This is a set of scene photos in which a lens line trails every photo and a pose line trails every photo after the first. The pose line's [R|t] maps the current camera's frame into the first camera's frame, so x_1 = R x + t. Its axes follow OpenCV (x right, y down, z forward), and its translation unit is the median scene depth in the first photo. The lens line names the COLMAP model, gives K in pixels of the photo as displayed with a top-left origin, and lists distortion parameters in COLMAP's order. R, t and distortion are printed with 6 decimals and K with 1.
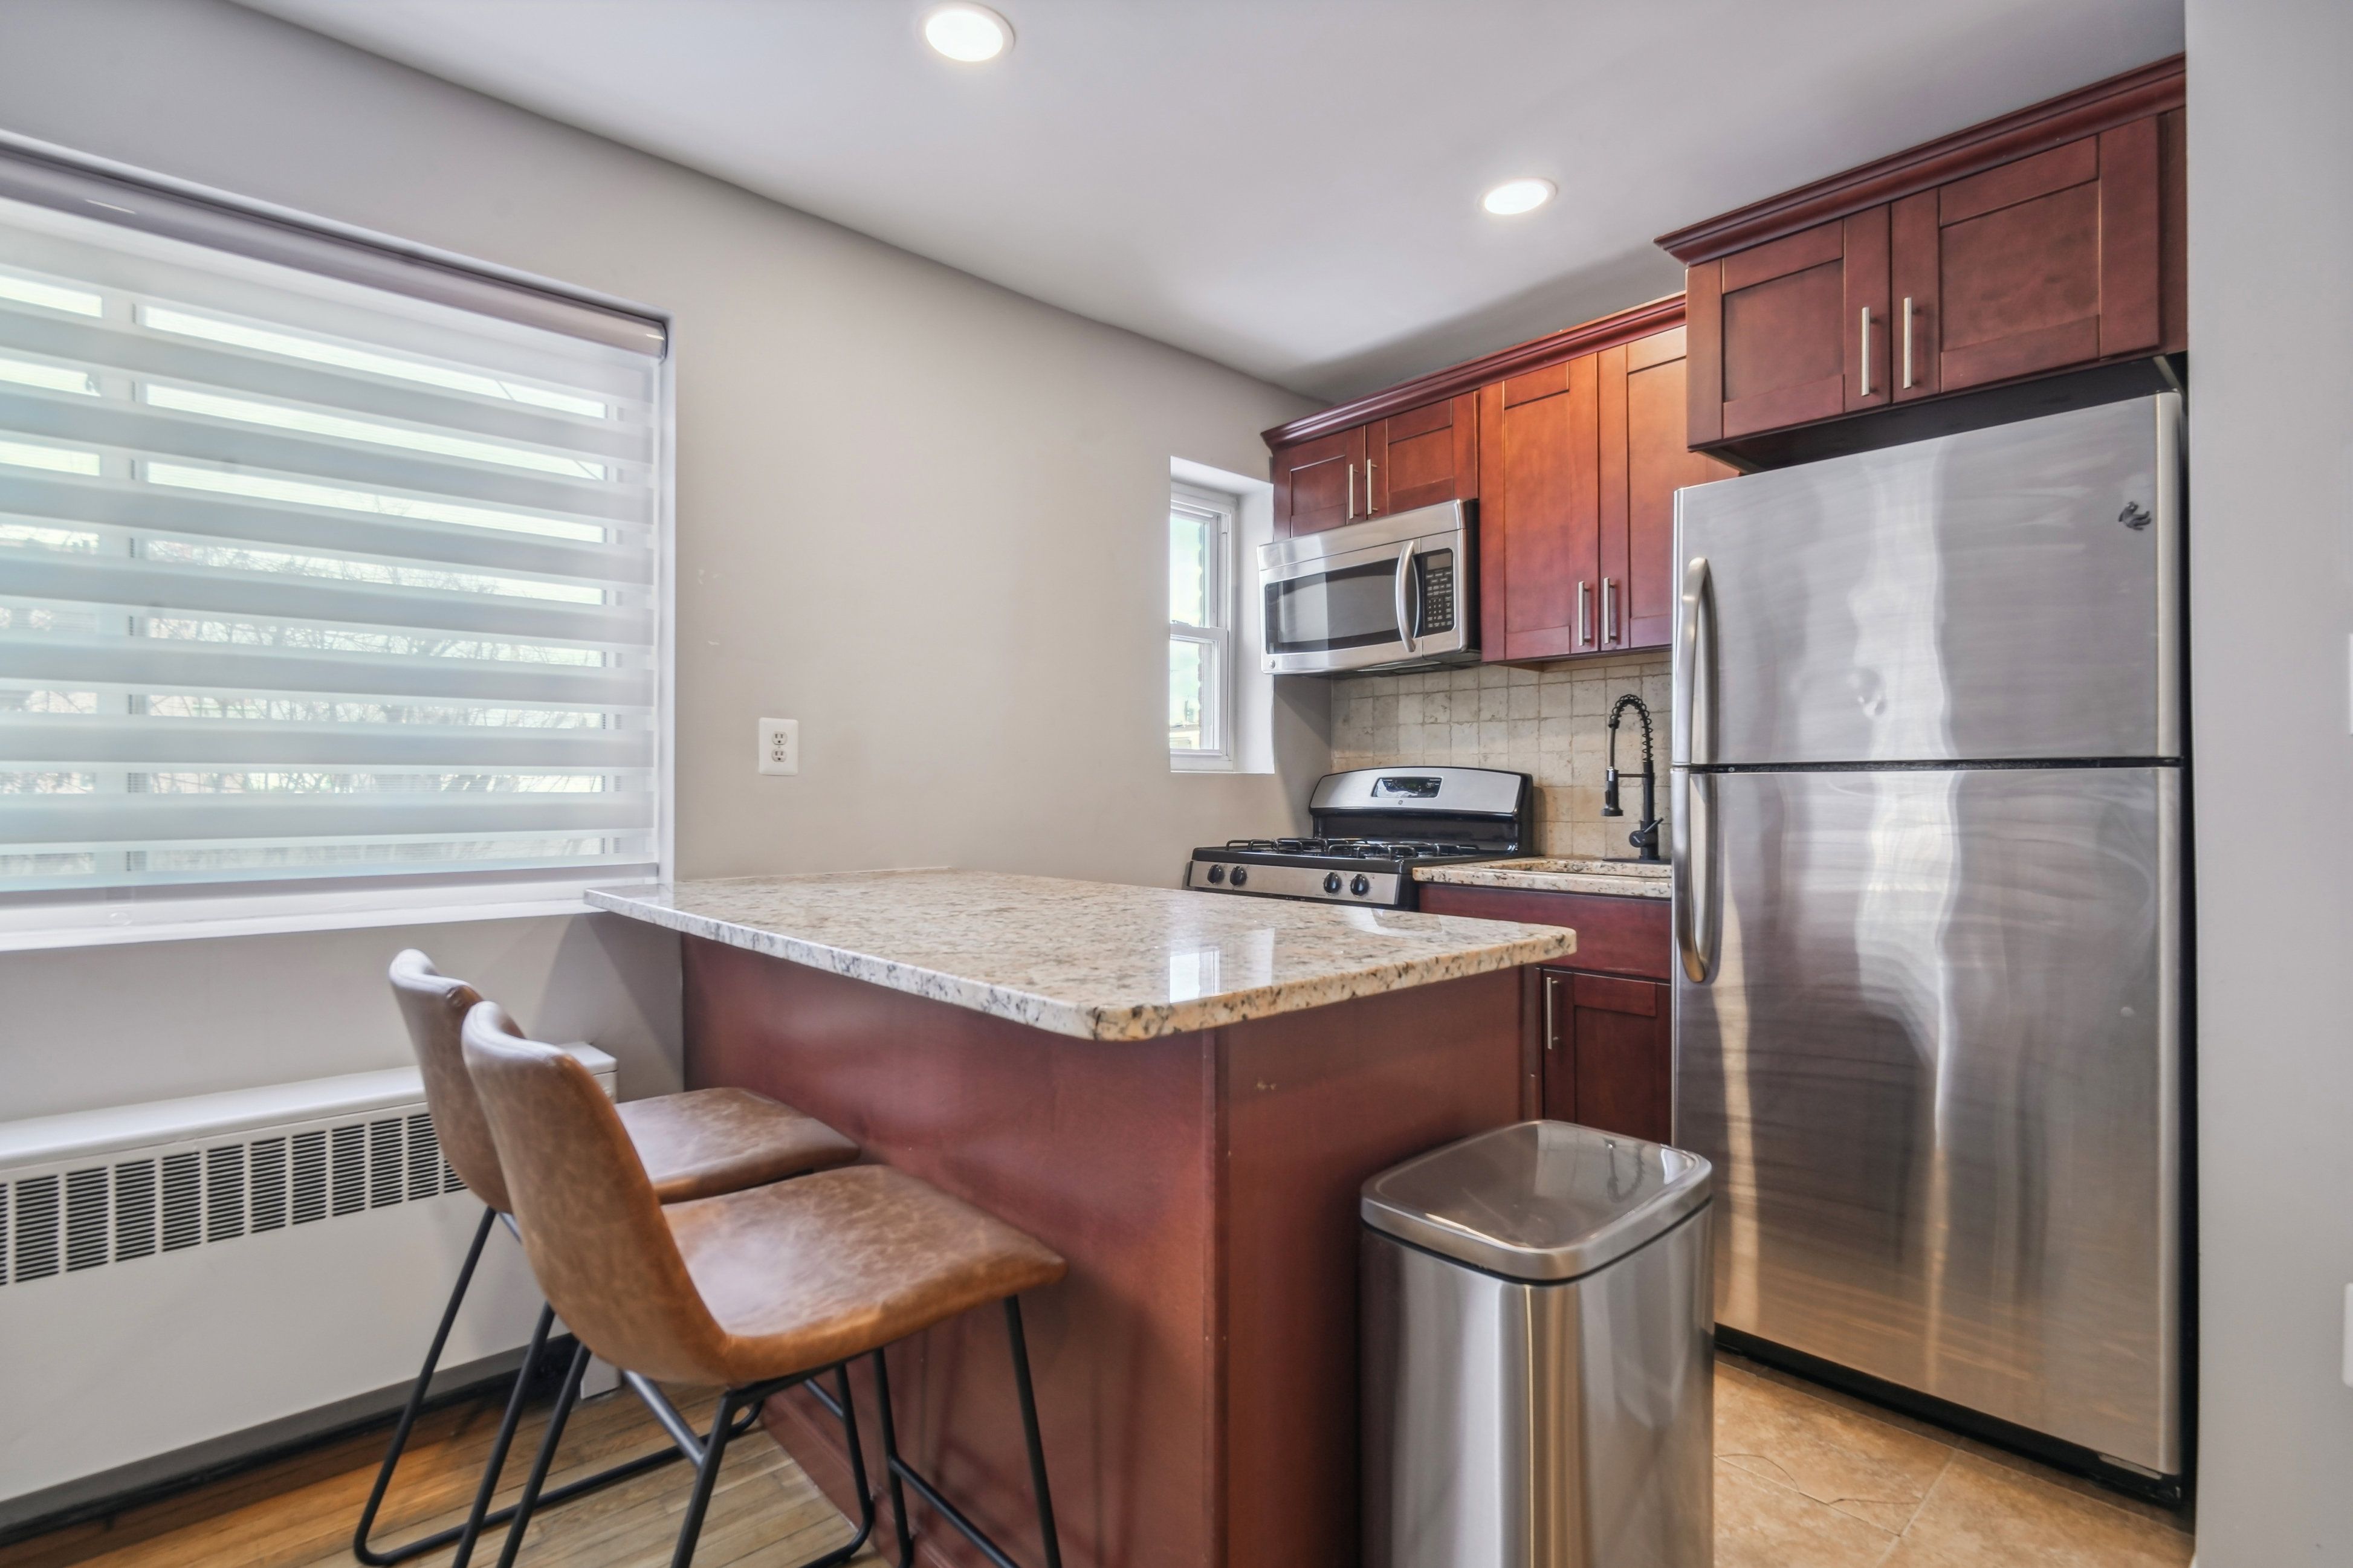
lens RADIAL K [[1108.6, 0, 1175.6], [0, 1108.6, 790.4], [0, 0, 1]] dist [-0.000016, -0.000721]
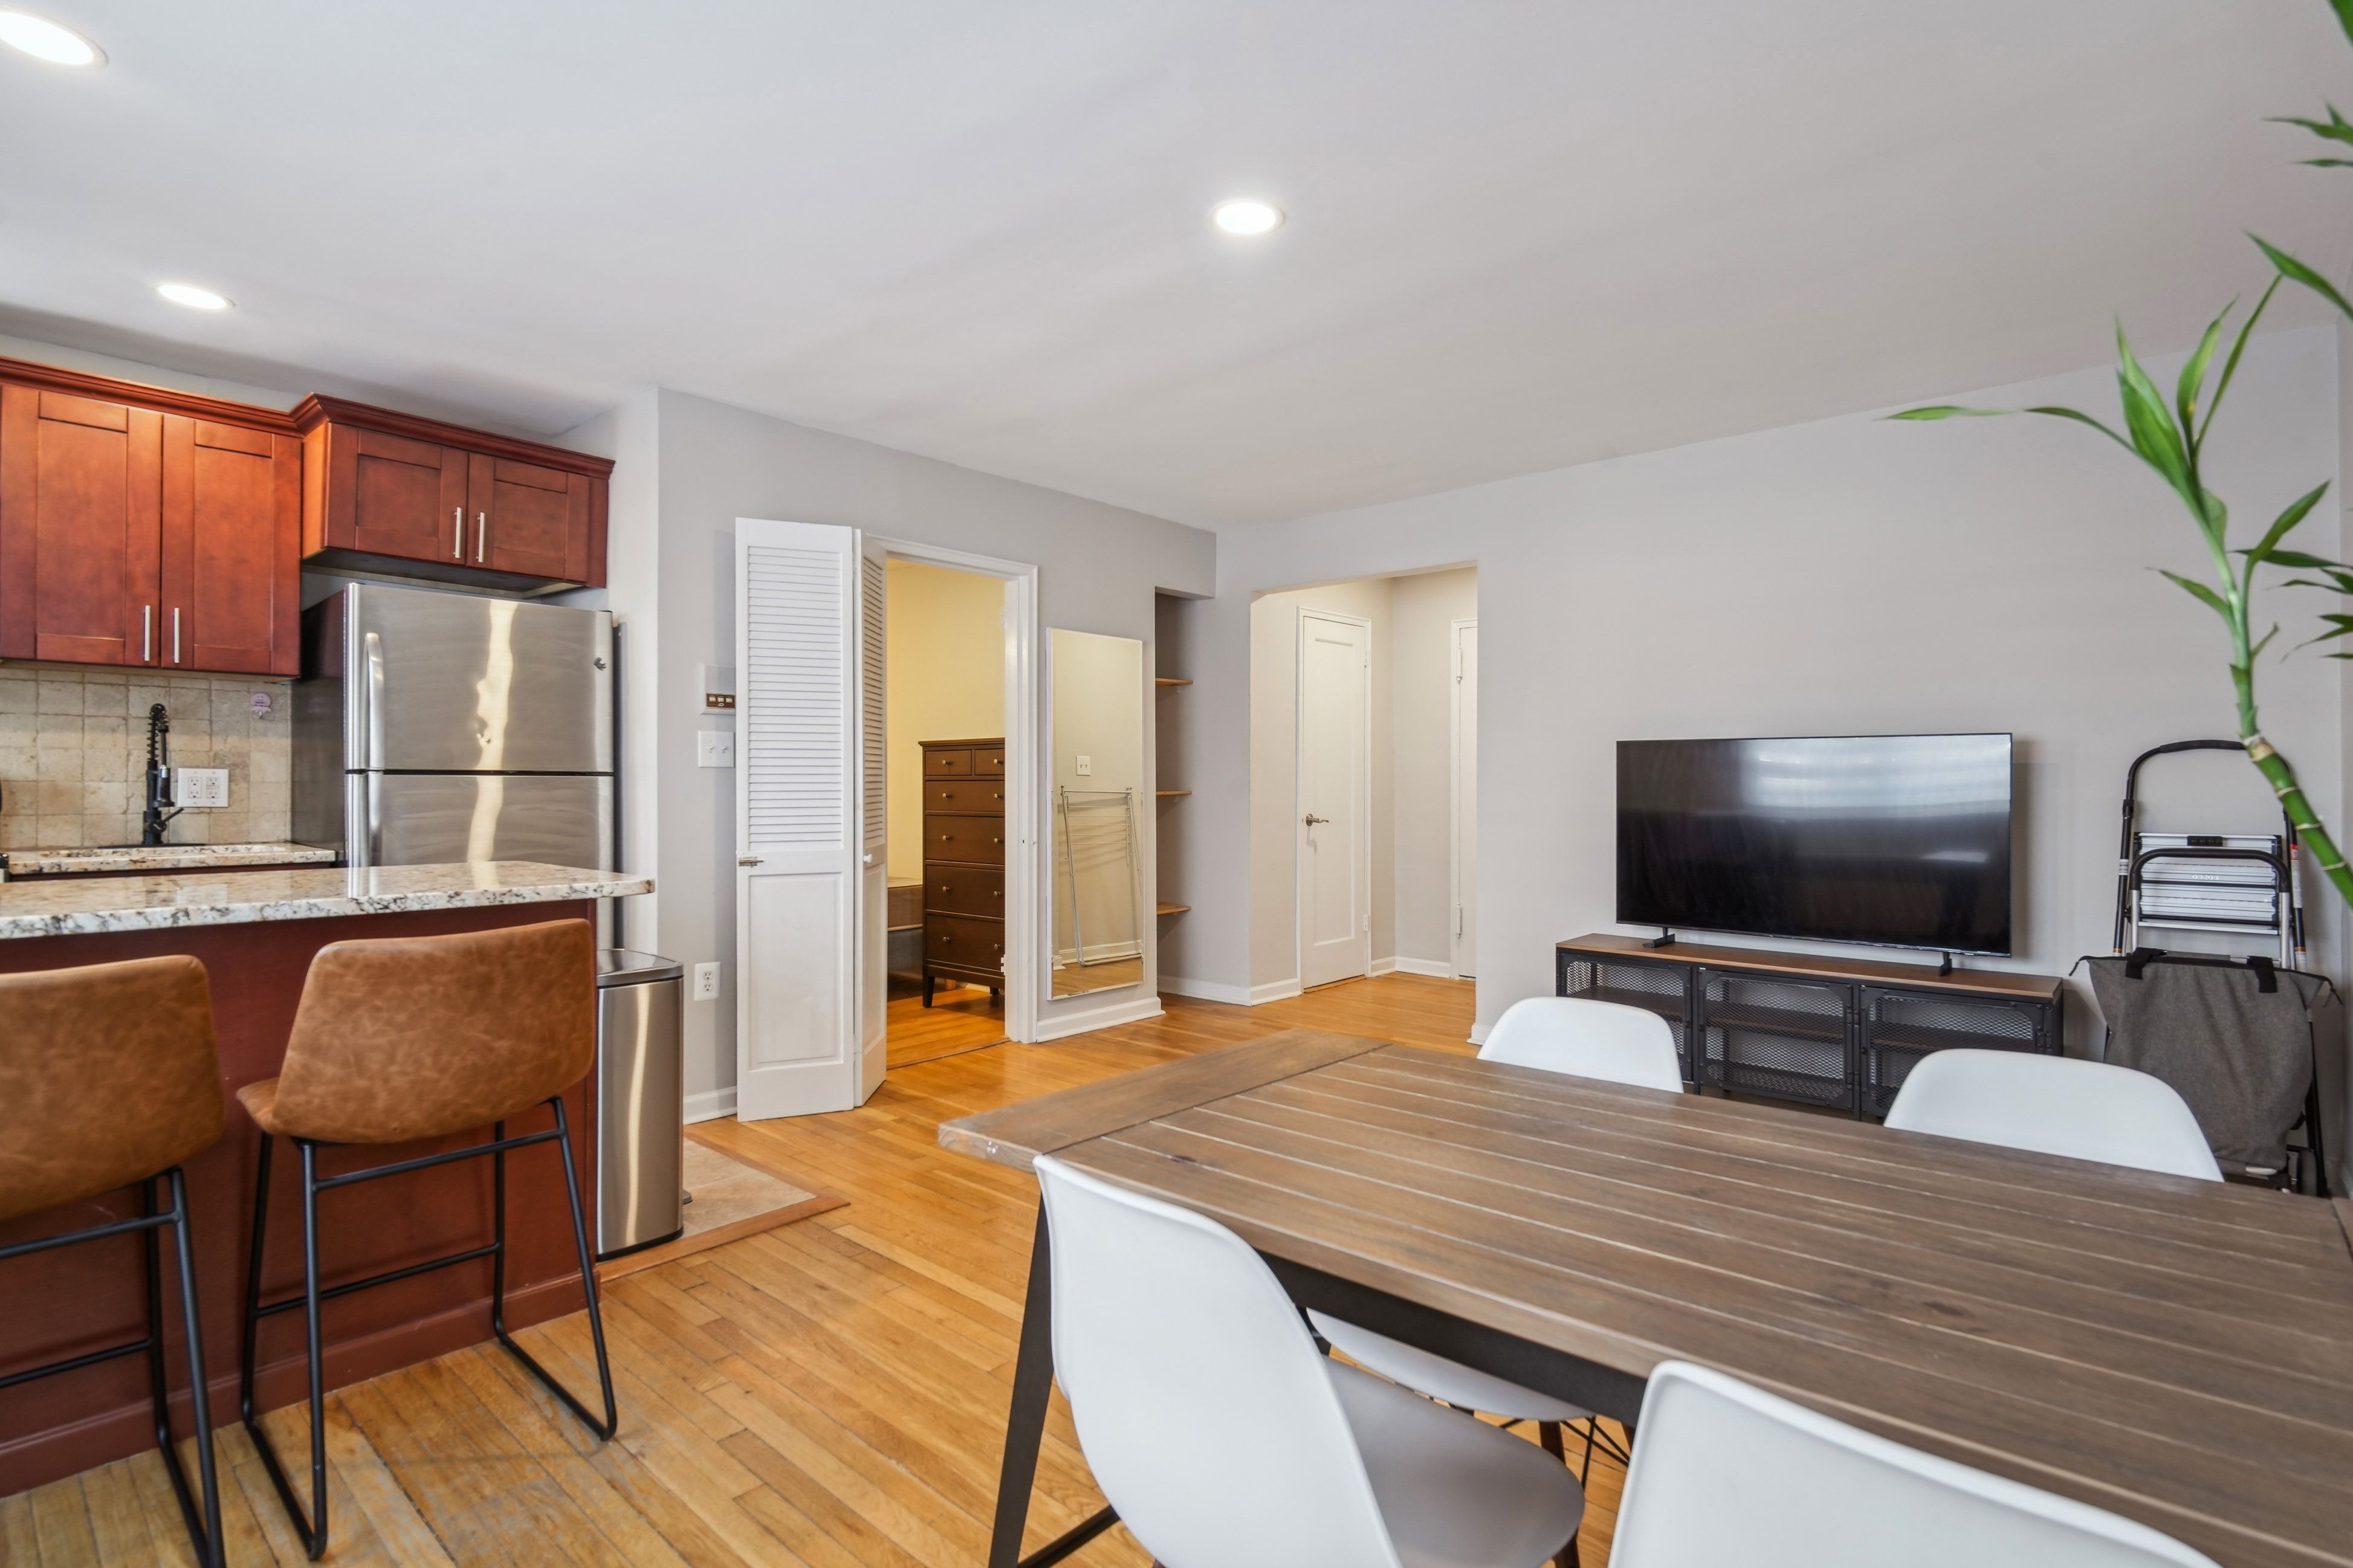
lens RADIAL K [[1133.4, 0, 1161.6], [0, 1133.4, 780.6], [0, 0, 1]] dist [-0.002016, -0.002398]
pose [[-0.095349, 0.005666, 0.995428, -0.818991], [-0.003183, 0.999977, -0.005997, -0.000919], [-0.995439, -0.003741, -0.095328, 0.049943]]
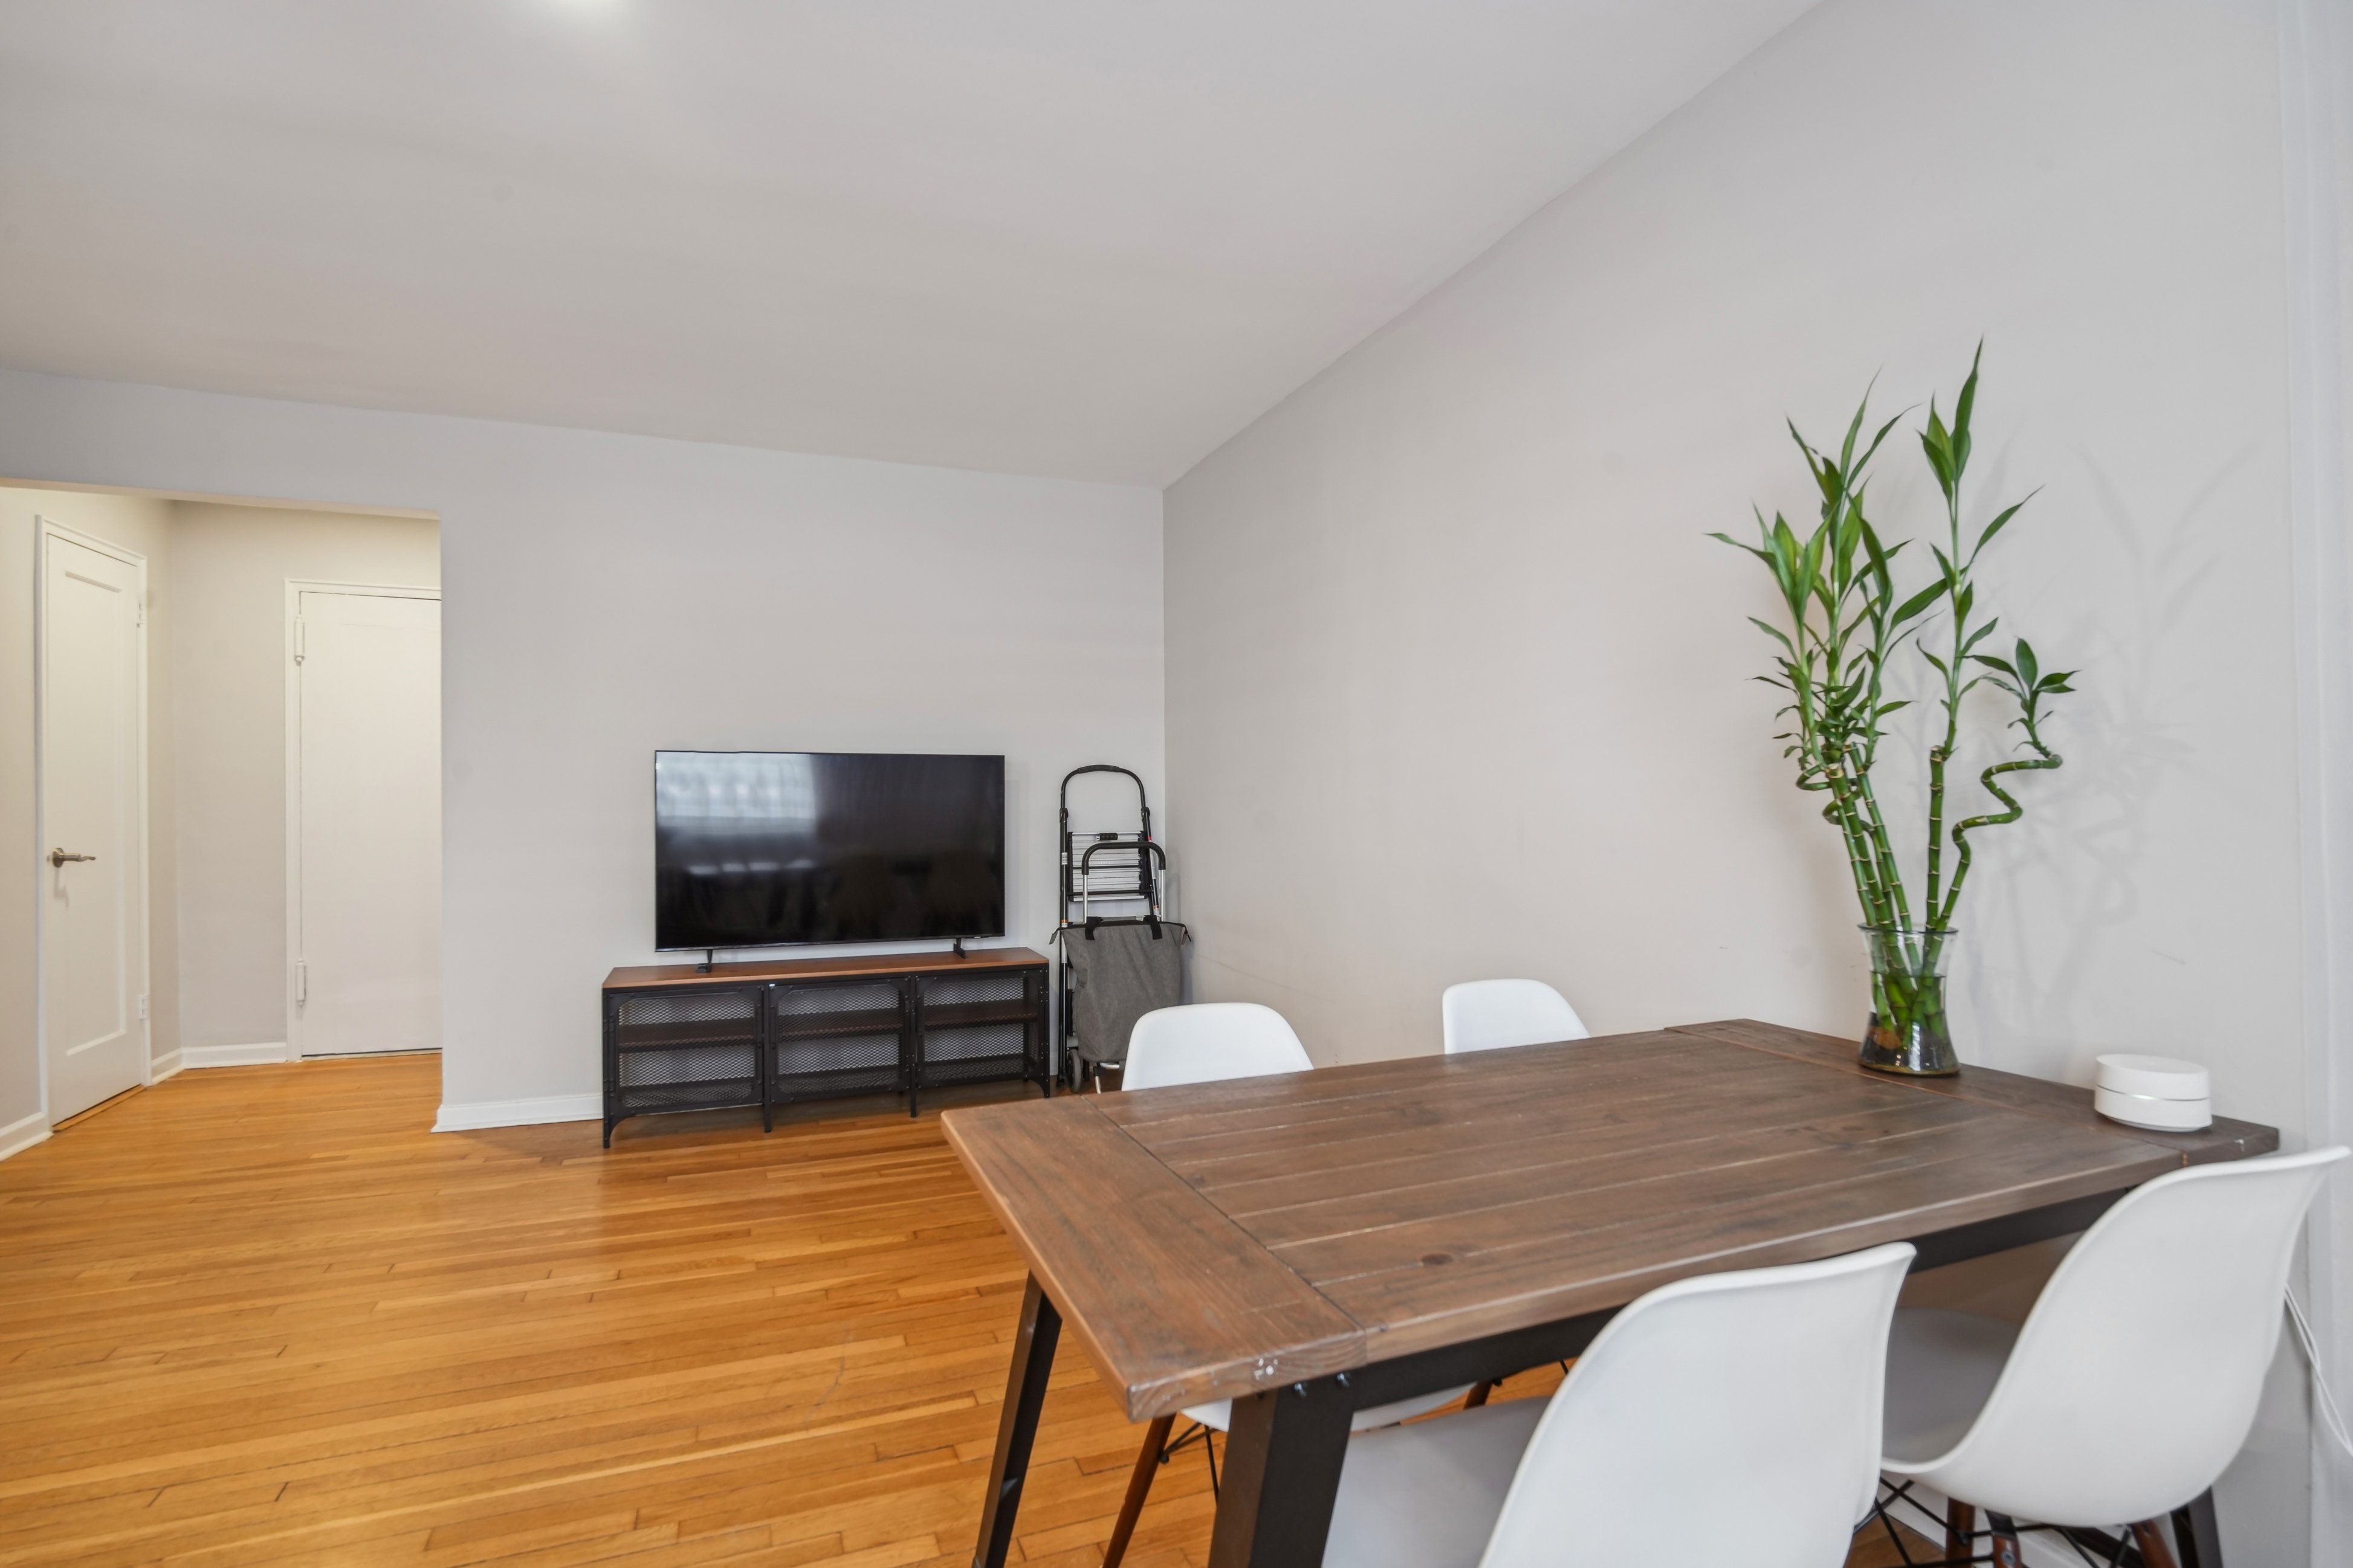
lens RADIAL K [[1125.5, 0, 1176.9], [0, 1125.5, 803.0], [0, 0, 1]] dist [-0.002977, -0.000592]
pose [[-0.935787, 0.005323, 0.352527, -0.470490], [0.005783, 0.999983, 0.000251, 0.001904], [-0.352520, 0.002274, -0.935802, 0.319566]]
